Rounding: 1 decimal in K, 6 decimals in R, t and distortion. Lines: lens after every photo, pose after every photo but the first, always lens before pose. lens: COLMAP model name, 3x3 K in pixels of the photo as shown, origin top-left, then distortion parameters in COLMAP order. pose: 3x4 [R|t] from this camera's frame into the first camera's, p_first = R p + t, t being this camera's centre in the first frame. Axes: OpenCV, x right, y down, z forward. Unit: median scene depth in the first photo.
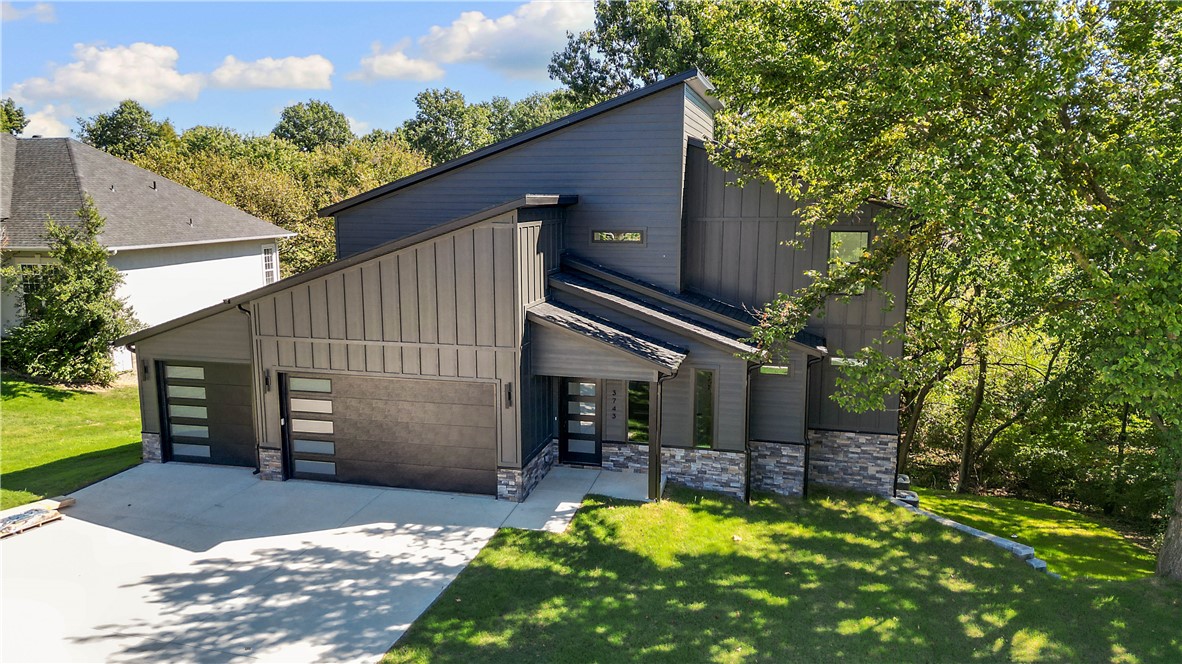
lens RADIAL K [[849.0, 0, 616.1], [0, 849.0, 295.9], [0, 0, 1]] dist [0.038076, -0.017750]
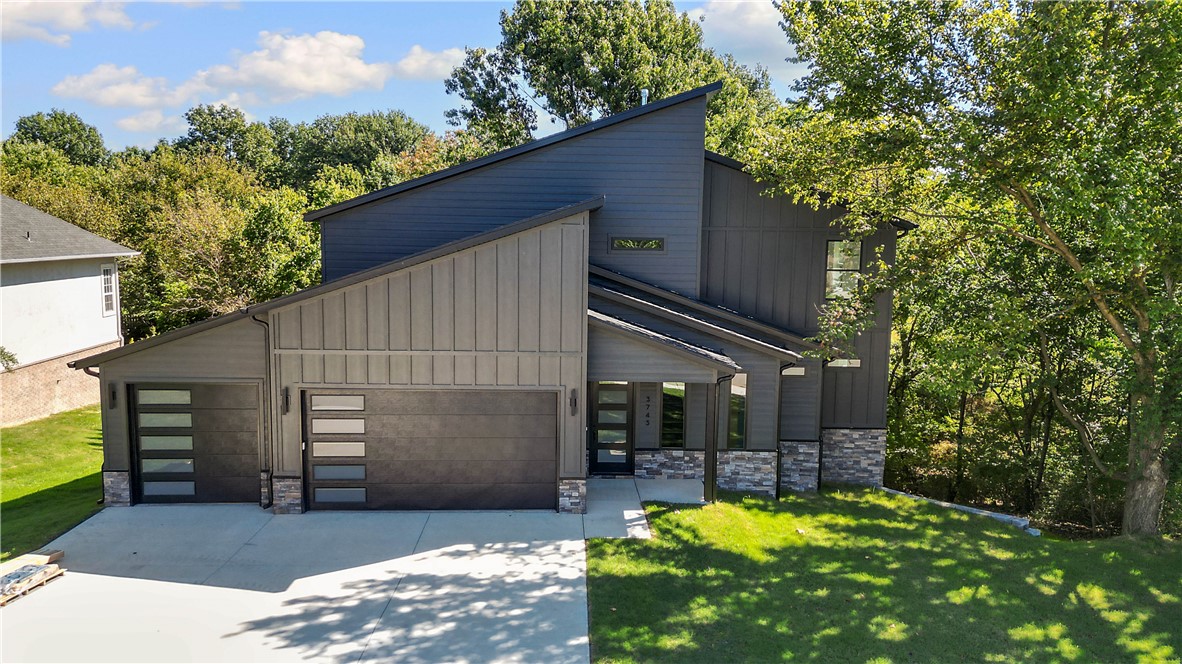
lens RADIAL K [[849.0, 0, 615.5], [0, 849.0, 296.4], [0, 0, 1]] dist [0.038076, -0.017750]
pose [[0.961348, -0.007784, 0.275224, -0.337239], [0.018862, 0.999114, -0.037629, 0.032876], [-0.274688, 0.041366, 0.960643, 0.052410]]
